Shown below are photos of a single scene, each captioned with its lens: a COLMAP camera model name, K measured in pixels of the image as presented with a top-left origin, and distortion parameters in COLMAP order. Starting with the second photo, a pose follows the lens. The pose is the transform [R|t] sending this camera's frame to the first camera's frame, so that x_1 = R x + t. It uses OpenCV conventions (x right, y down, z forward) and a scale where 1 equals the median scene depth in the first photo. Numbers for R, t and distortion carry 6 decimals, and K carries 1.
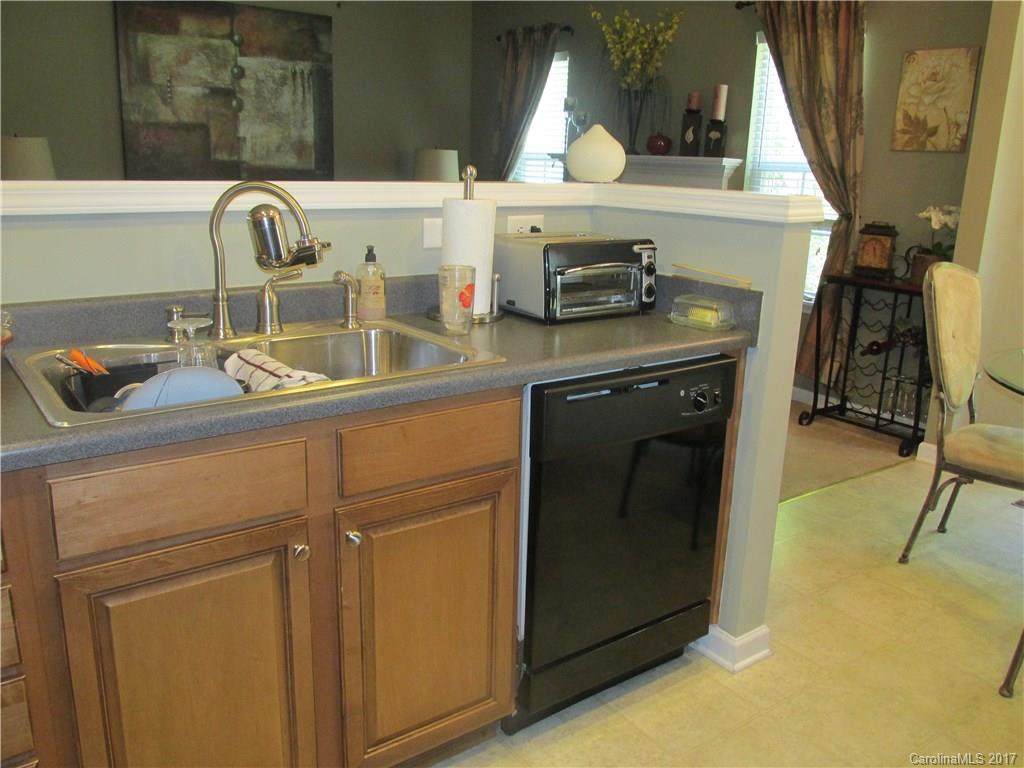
lens RADIAL K [[854.1, 0, 516.0], [0, 854.1, 380.7], [0, 0, 1]] dist [-0.006283, -0.053883]
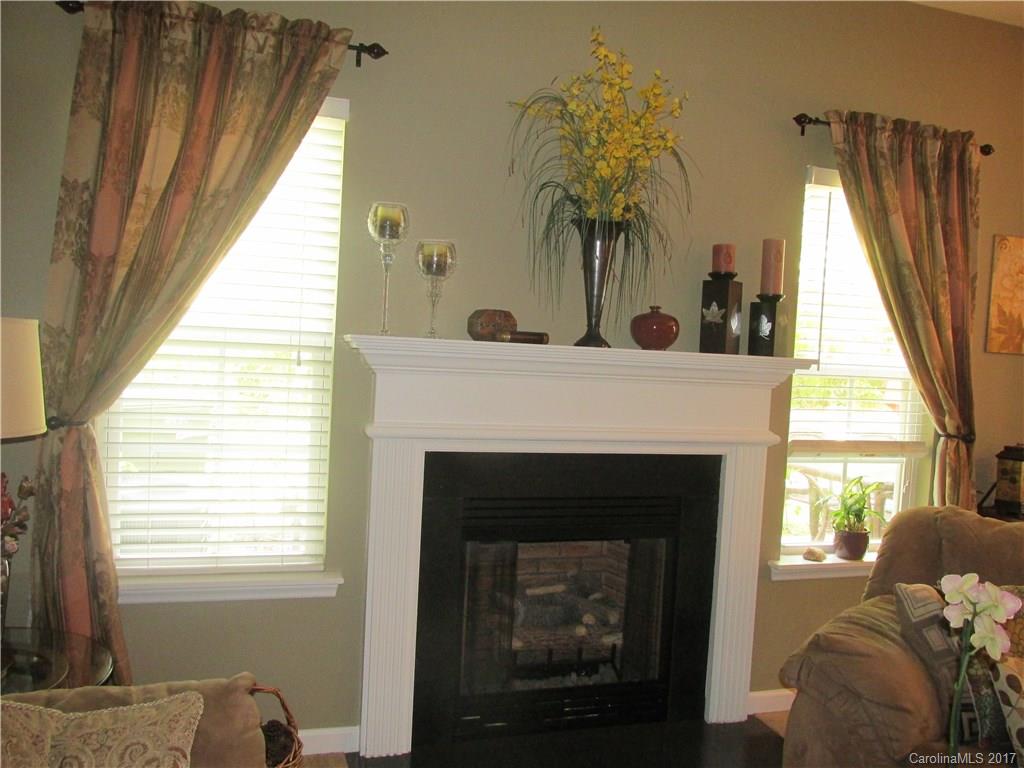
lens RADIAL K [[854.1, 0, 516.0], [0, 854.1, 380.7], [0, 0, 1]] dist [-0.006283, -0.053883]
pose [[0.326817, -0.063020, 0.942984, -0.329797], [0.196451, 0.980510, -0.002557, -0.236793], [-0.924445, 0.186085, 0.332828, 0.824427]]
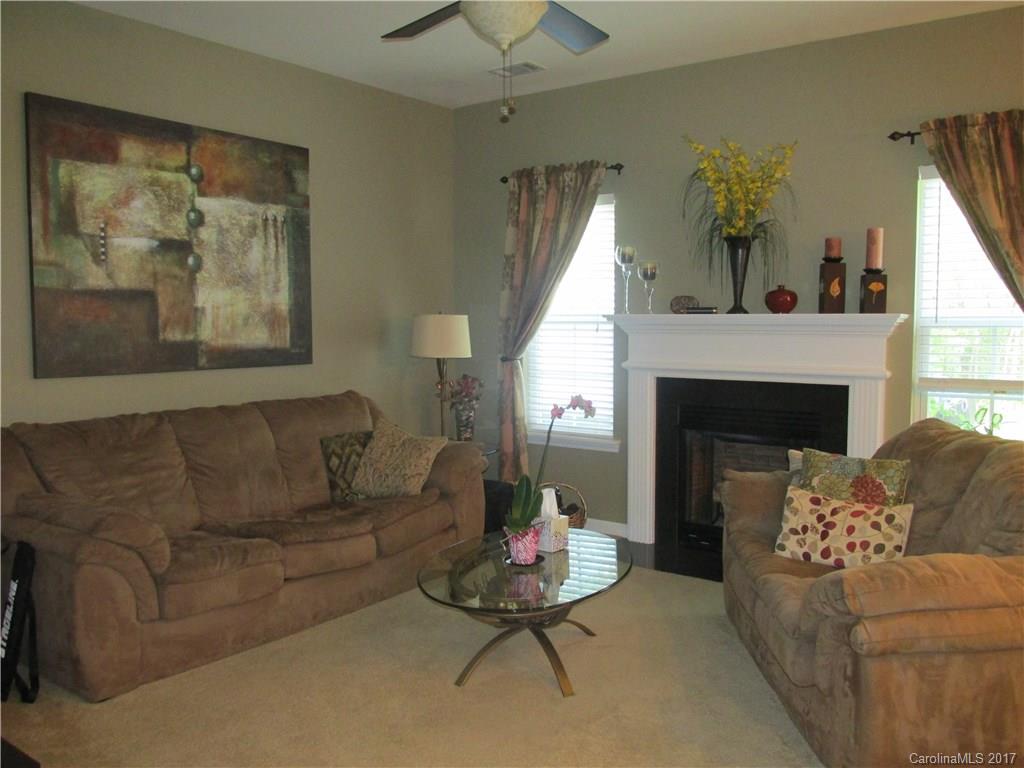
lens RADIAL K [[854.1, 0, 516.0], [0, 854.1, 380.7], [0, 0, 1]] dist [-0.006283, -0.053883]
pose [[0.955736, -0.058121, 0.288428, -0.284585], [0.107415, 0.981558, -0.158135, -0.090198], [-0.273918, 0.182117, 0.944353, 0.284609]]
